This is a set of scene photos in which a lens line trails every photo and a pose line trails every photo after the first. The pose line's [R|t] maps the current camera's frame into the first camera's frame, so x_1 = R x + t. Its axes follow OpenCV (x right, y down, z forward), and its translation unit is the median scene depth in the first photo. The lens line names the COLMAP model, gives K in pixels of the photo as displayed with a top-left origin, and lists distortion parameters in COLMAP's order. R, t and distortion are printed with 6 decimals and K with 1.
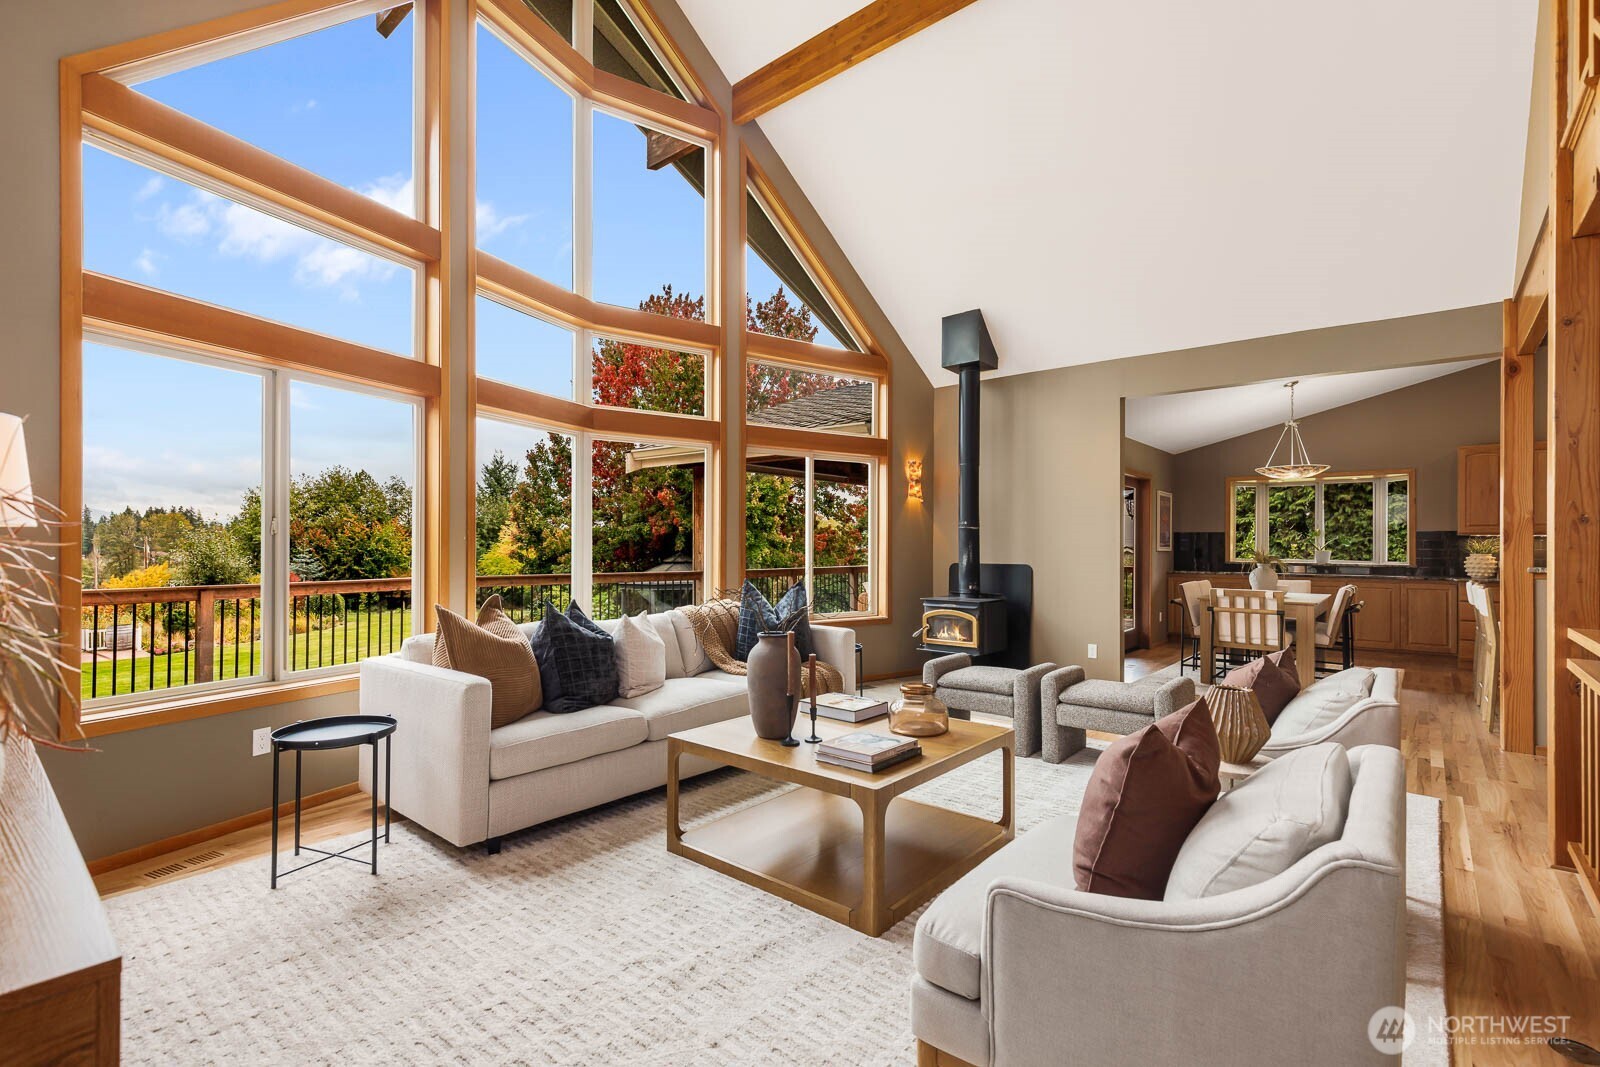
lens RADIAL K [[730.5, 0, 800.6], [0, 730.5, 540.4], [0, 0, 1]] dist [0.004427, 0.000504]
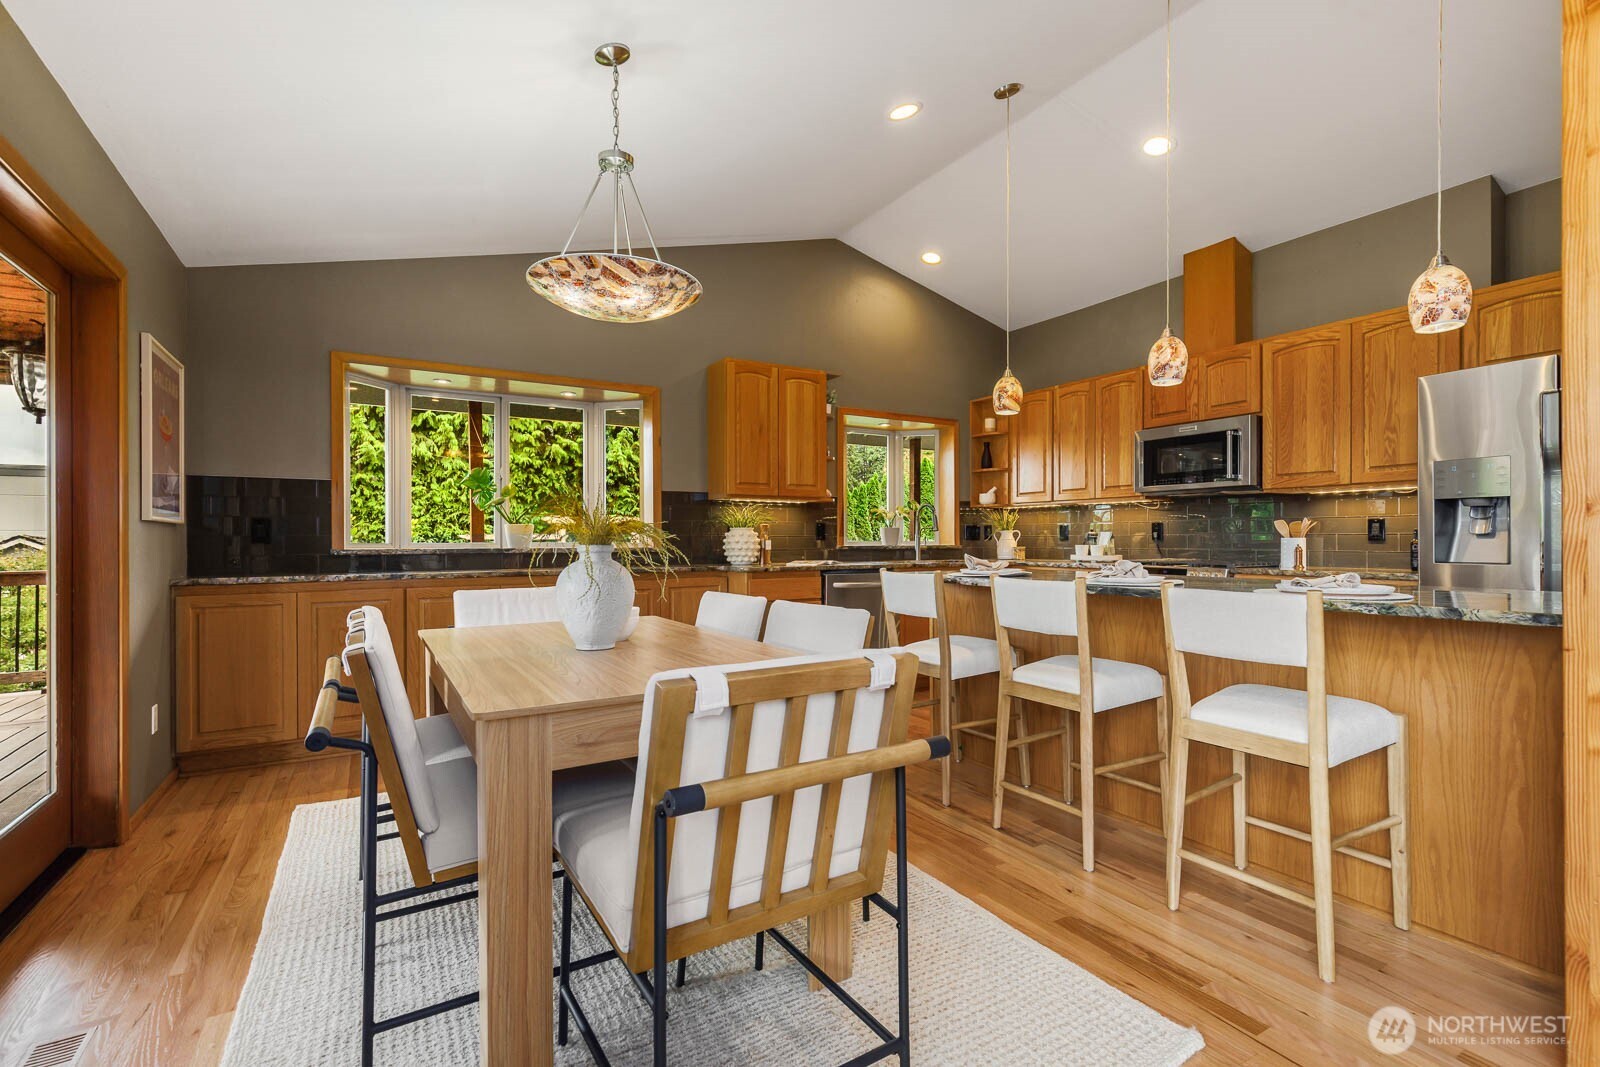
lens RADIAL K [[730.5, 0, 813.4], [0, 730.5, 536.2], [0, 0, 1]] dist [0.004427, 0.000504]
pose [[0.320634, -0.002929, 0.947199, 0.262721], [0.000018, 0.999995, 0.003086, 0.019382], [-0.947203, -0.000972, 0.320633, 0.587602]]
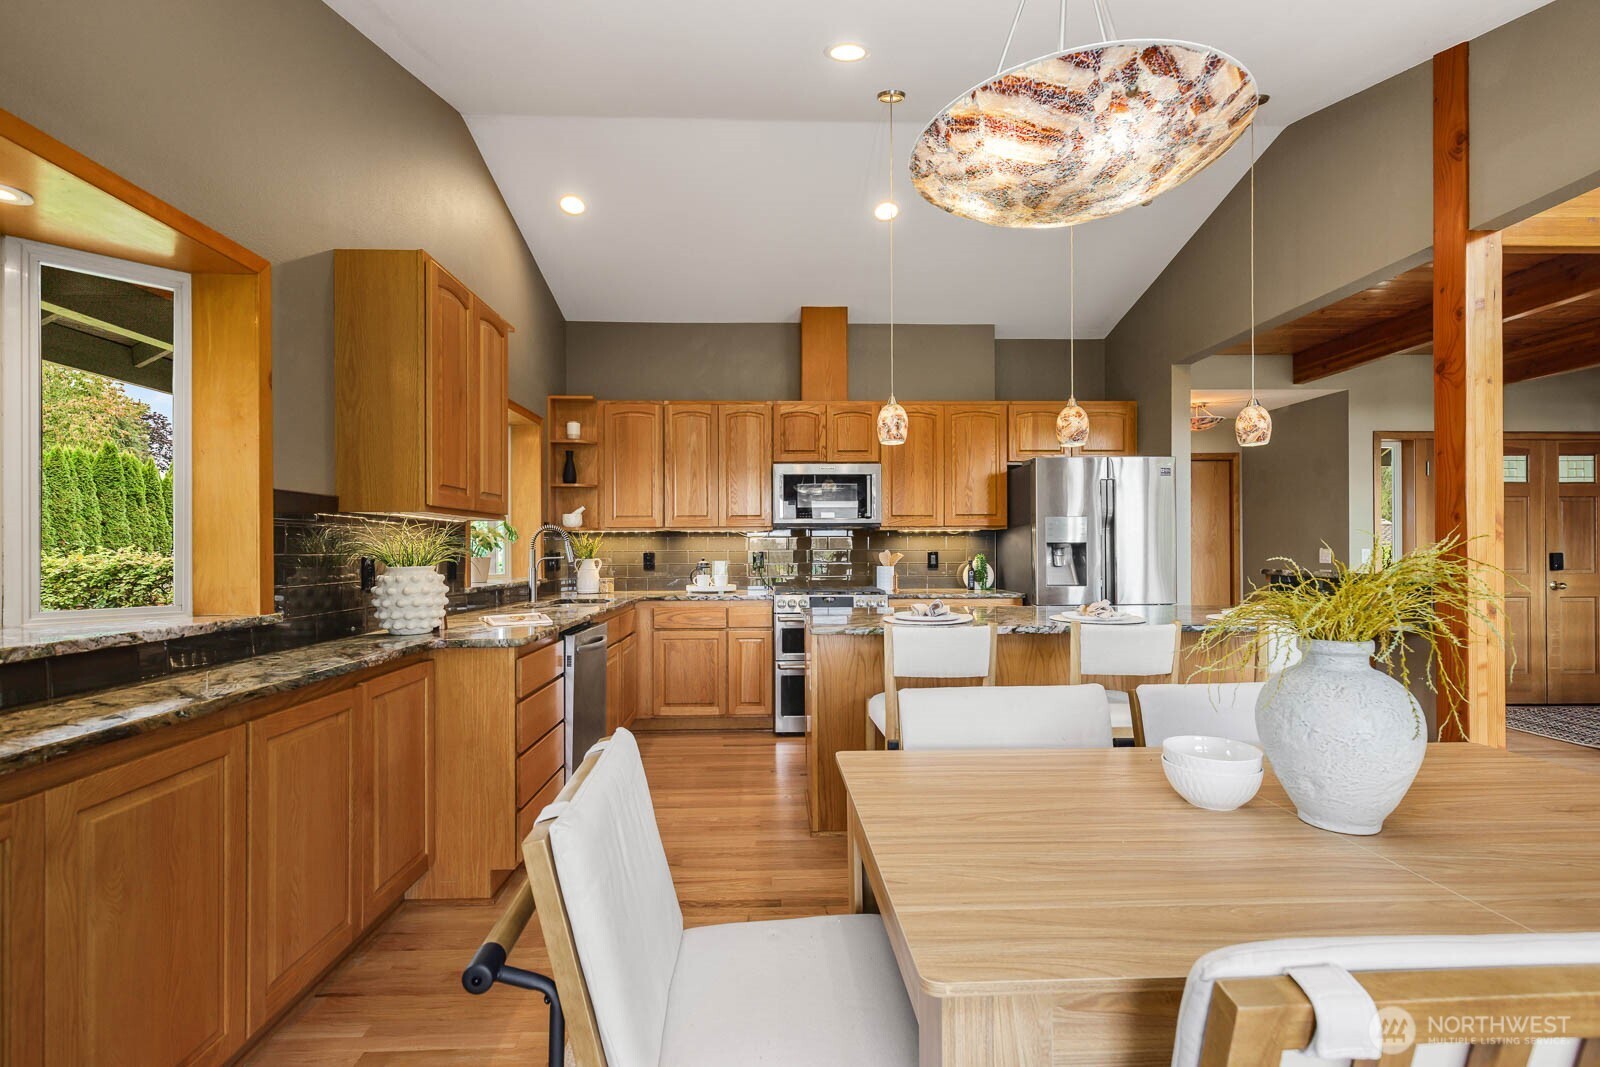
lens RADIAL K [[730.5, 0, 805.3], [0, 730.5, 544.6], [0, 0, 1]] dist [0.004427, 0.000504]
pose [[-0.672168, 0.001768, 0.740397, 0.424369], [-0.003121, 0.999981, -0.005222, 0.007621], [-0.740392, -0.005821, -0.672150, 0.892237]]
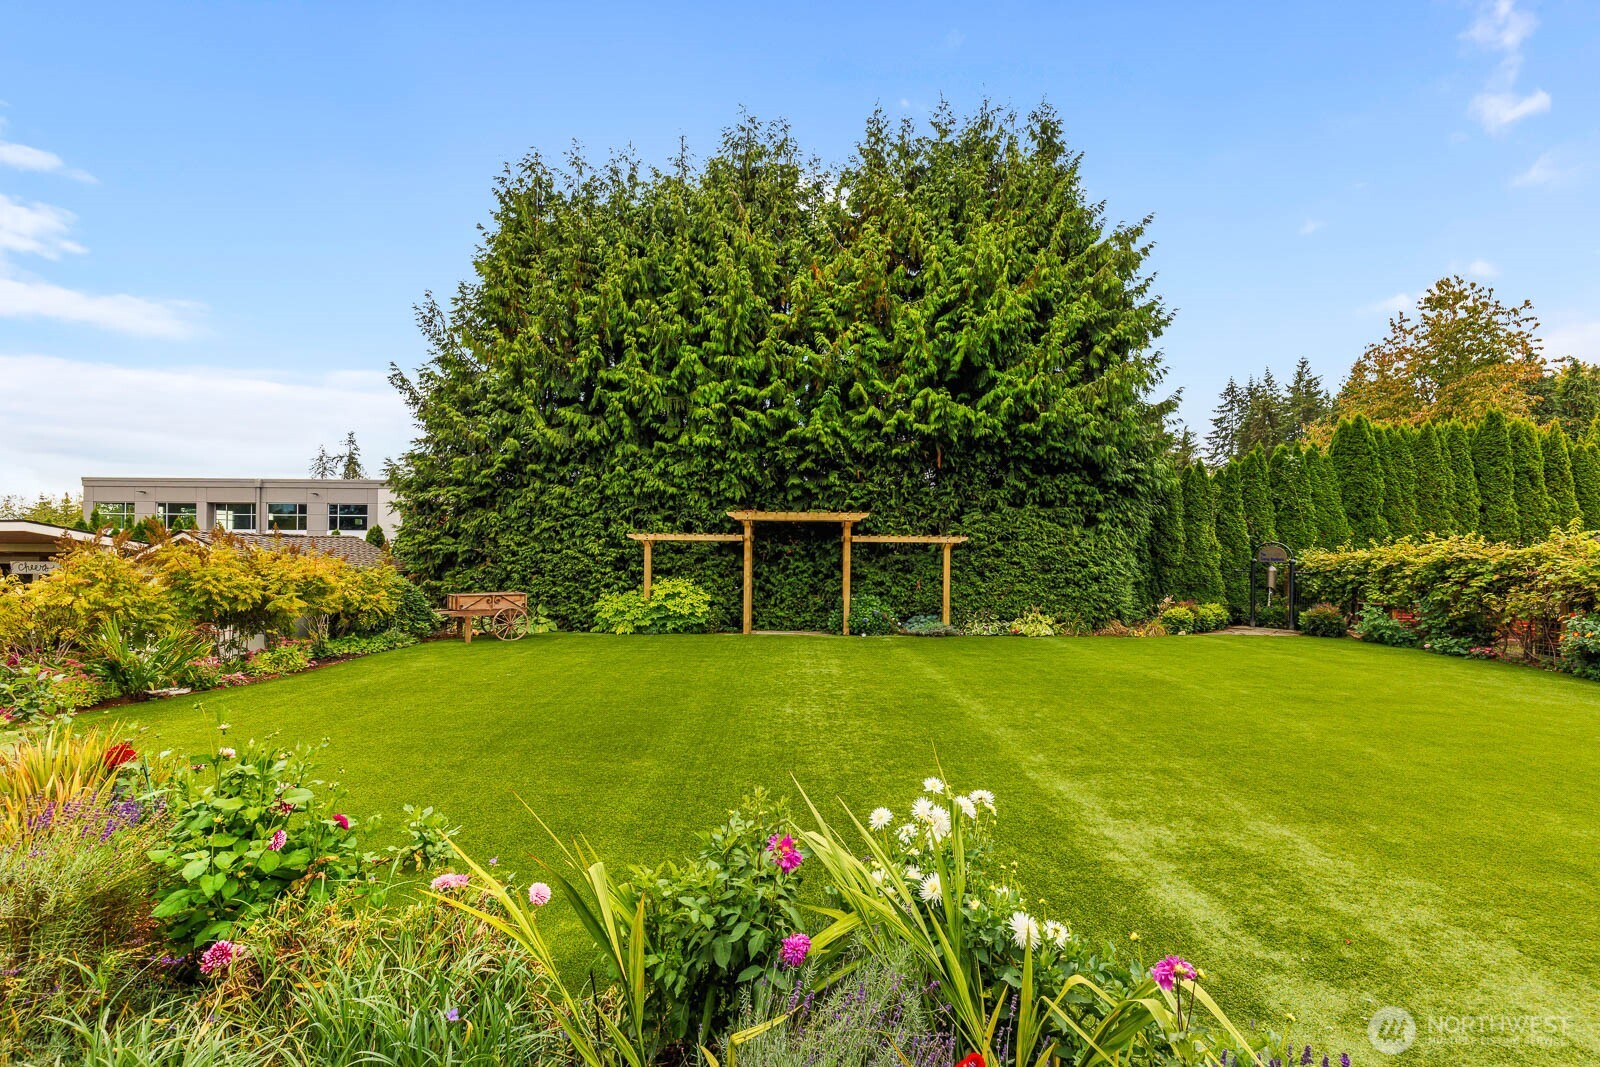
lens RADIAL K [[730.5, 0, 802.0], [0, 730.5, 540.8], [0, 0, 1]] dist [0.004427, 0.000504]
pose [[0.759751, 0.003697, 0.650203, 1.194663], [-0.008216, 0.999959, 0.003915, 0.028498], [-0.650162, -0.008317, 0.759750, 0.633004]]
